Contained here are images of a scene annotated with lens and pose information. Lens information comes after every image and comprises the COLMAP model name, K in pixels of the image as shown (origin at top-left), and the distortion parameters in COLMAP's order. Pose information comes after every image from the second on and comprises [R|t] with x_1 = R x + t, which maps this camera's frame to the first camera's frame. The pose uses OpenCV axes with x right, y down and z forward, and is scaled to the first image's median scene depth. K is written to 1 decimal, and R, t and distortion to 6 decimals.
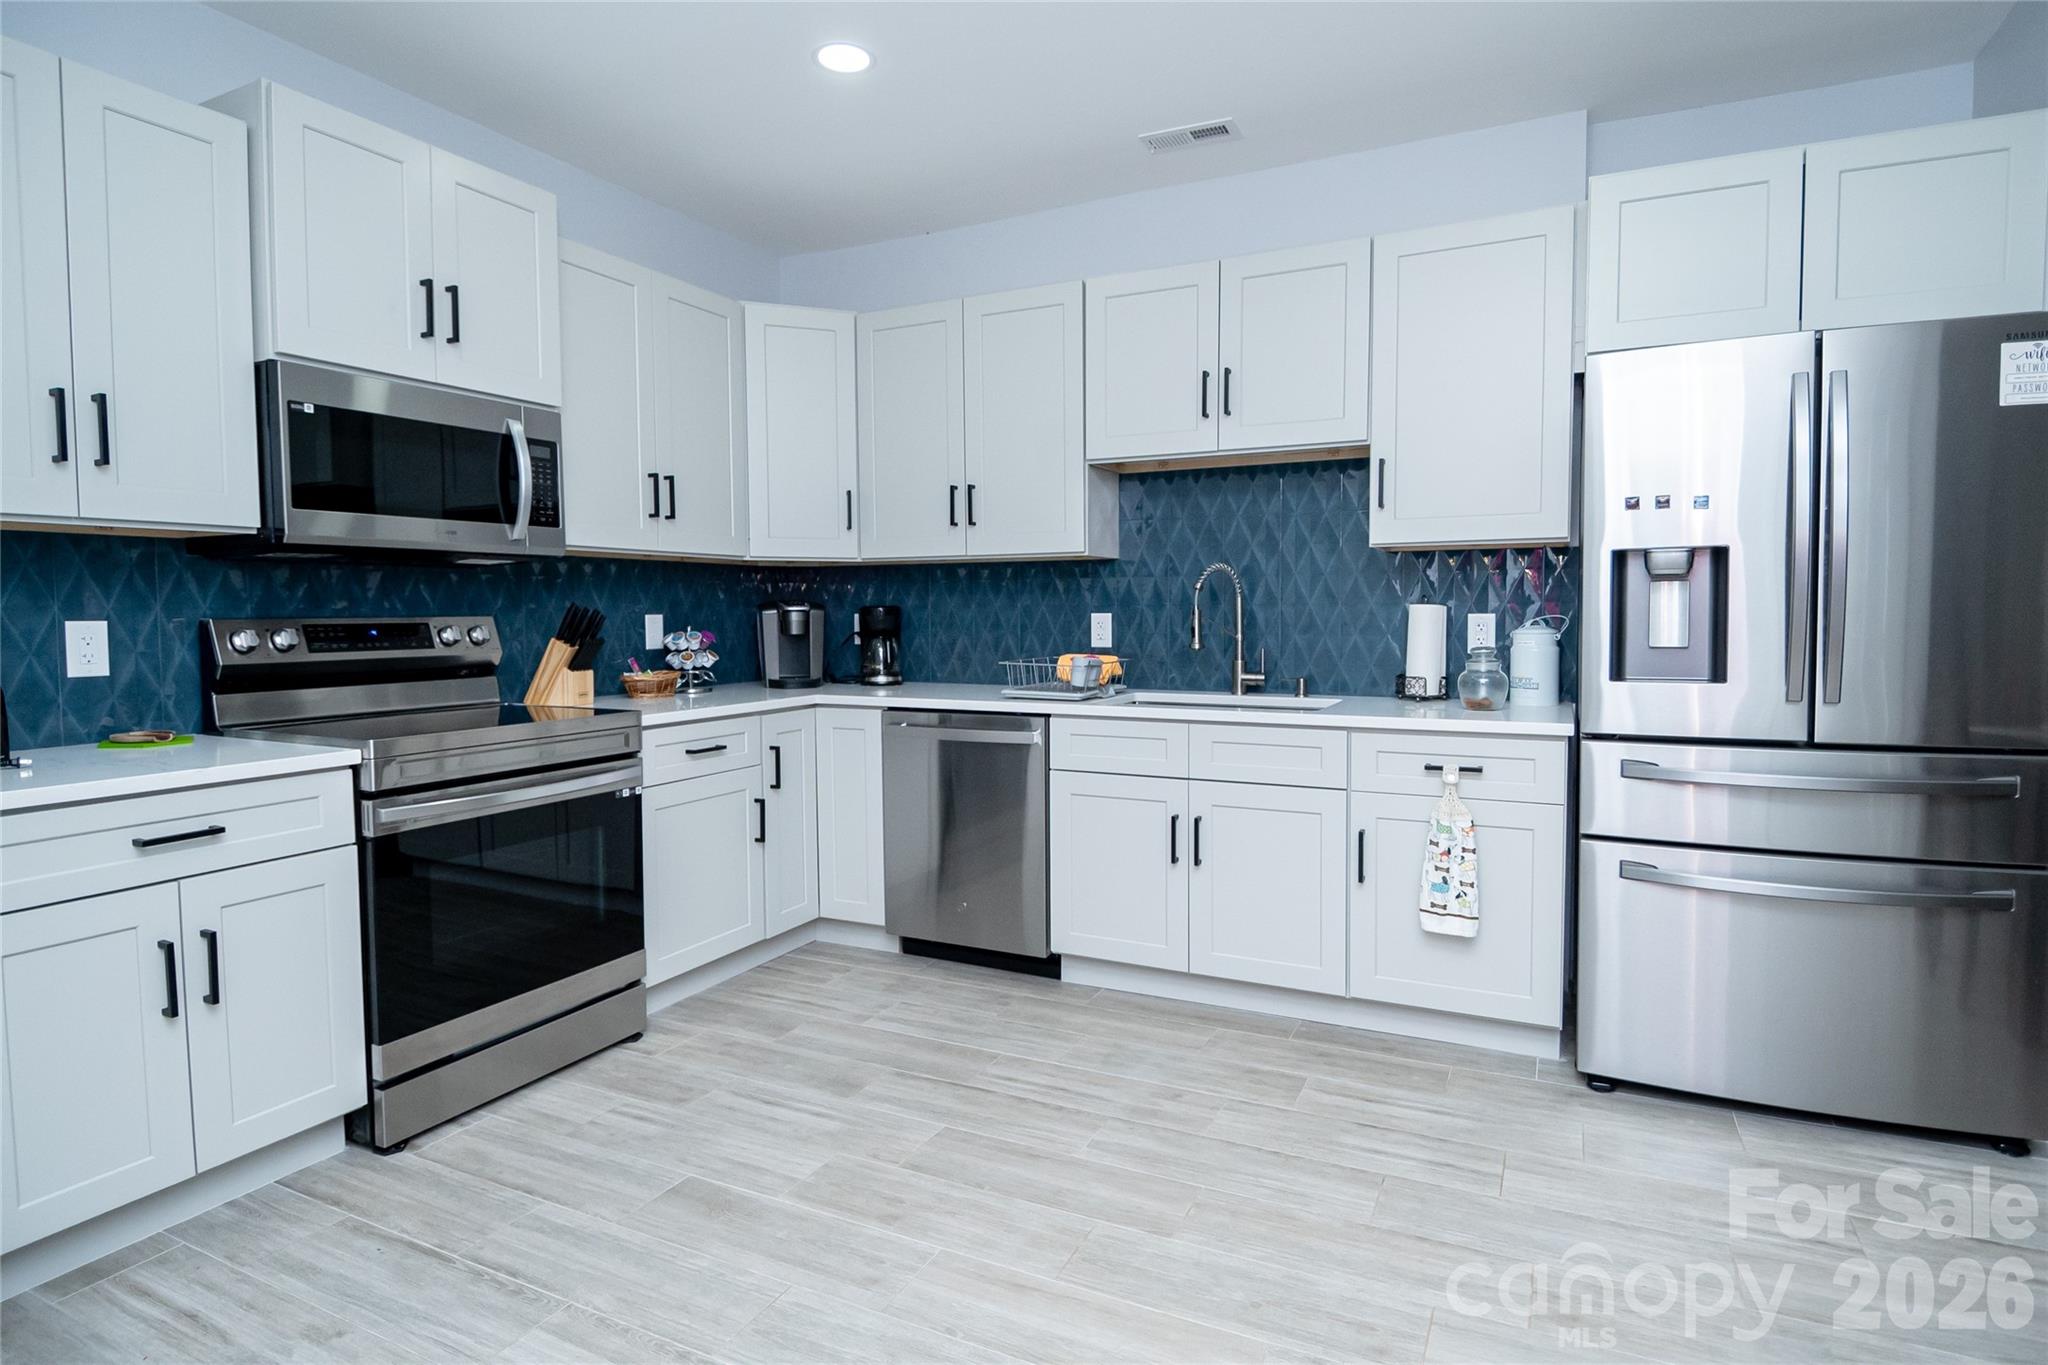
lens RADIAL K [[1072.2, 0, 965.9], [0, 1072.2, 672.7], [0, 0, 1]] dist [0.022836, -0.030016]
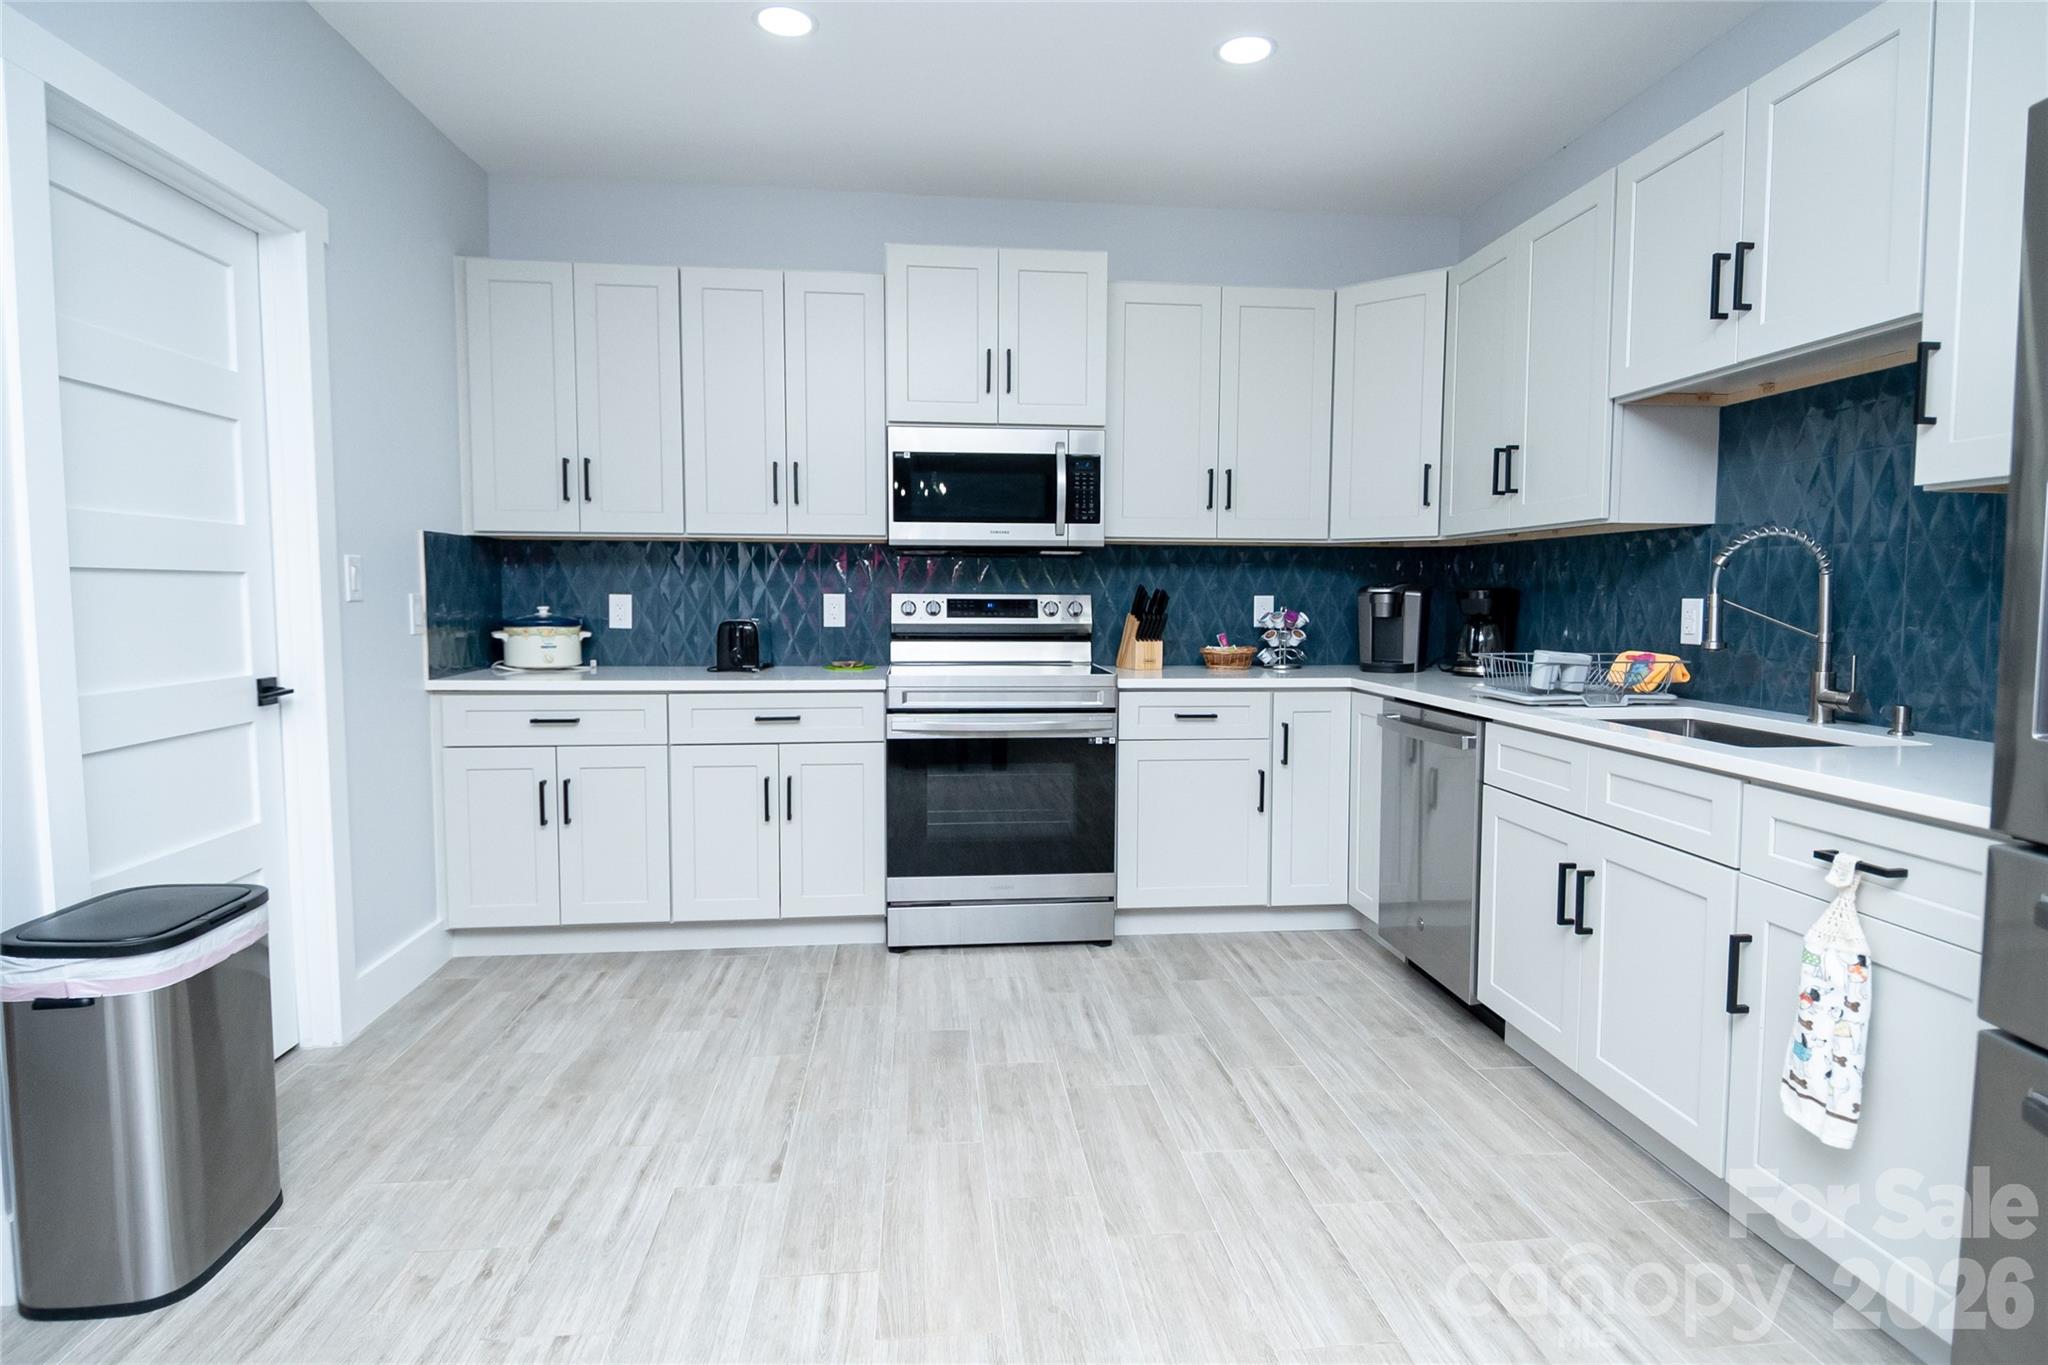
lens RADIAL K [[1072.2, 0, 1062.7], [0, 1072.2, 670.4], [0, 0, 1]] dist [0.022836, -0.030016]
pose [[0.558786, 0.068578, -0.826471, 0.664342], [-0.055739, 0.997427, 0.045078, -0.020031], [0.827436, 0.020878, 0.561171, 0.288147]]
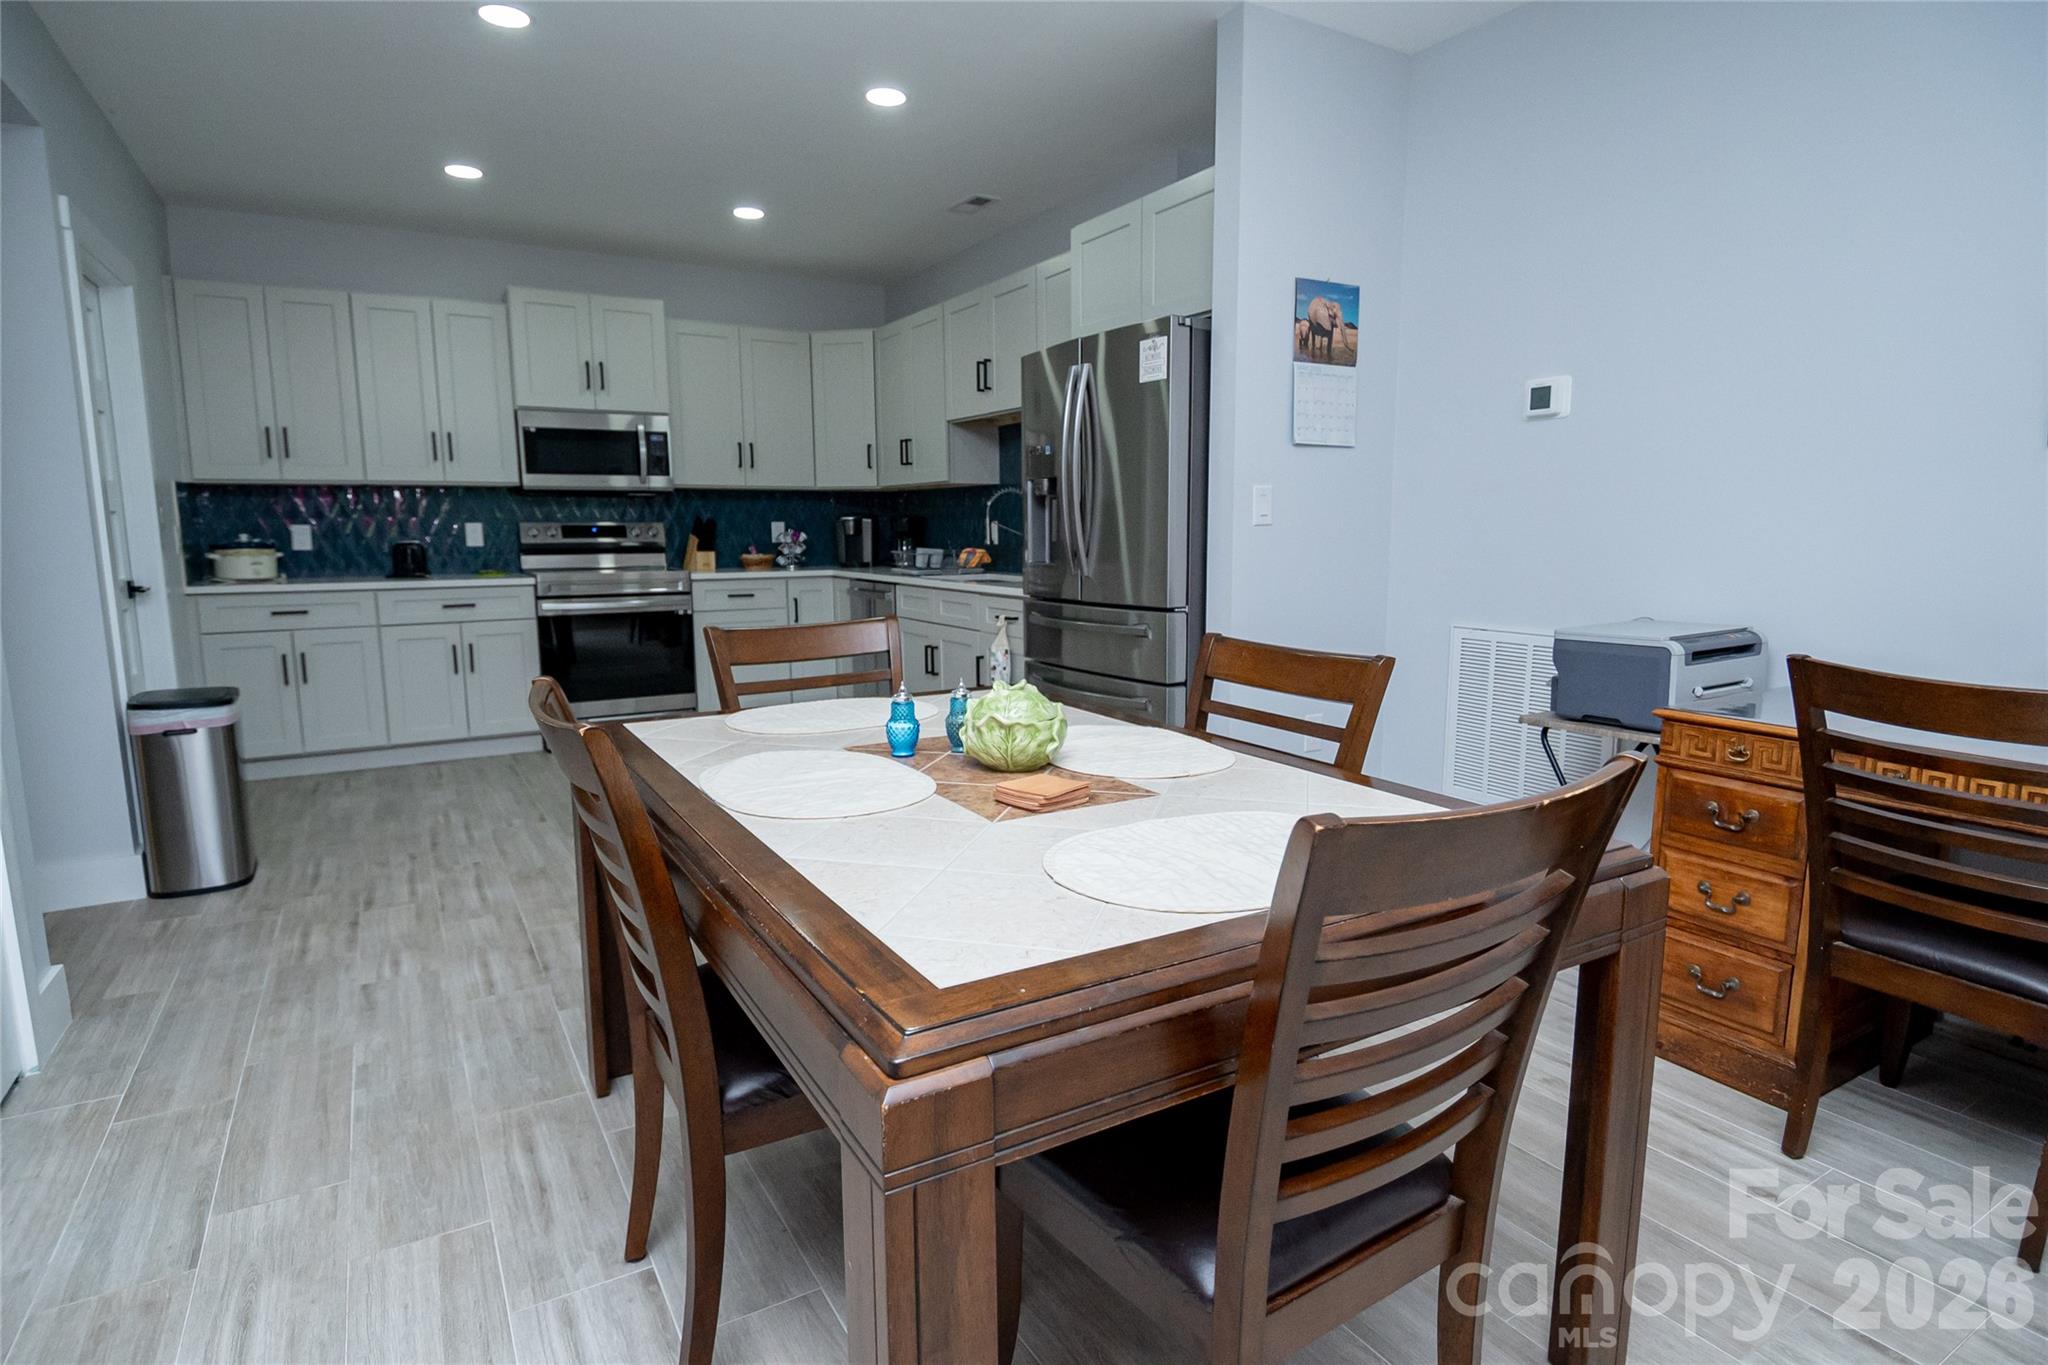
lens RADIAL K [[1072.2, 0, 1033.1], [0, 1072.2, 686.0], [0, 0, 1]] dist [0.022836, -0.030016]
pose [[0.847492, 0.081946, -0.524445, 1.298692], [-0.030965, 0.993961, 0.105271, 0.018843], [0.529905, -0.072977, 0.844912, -0.344017]]
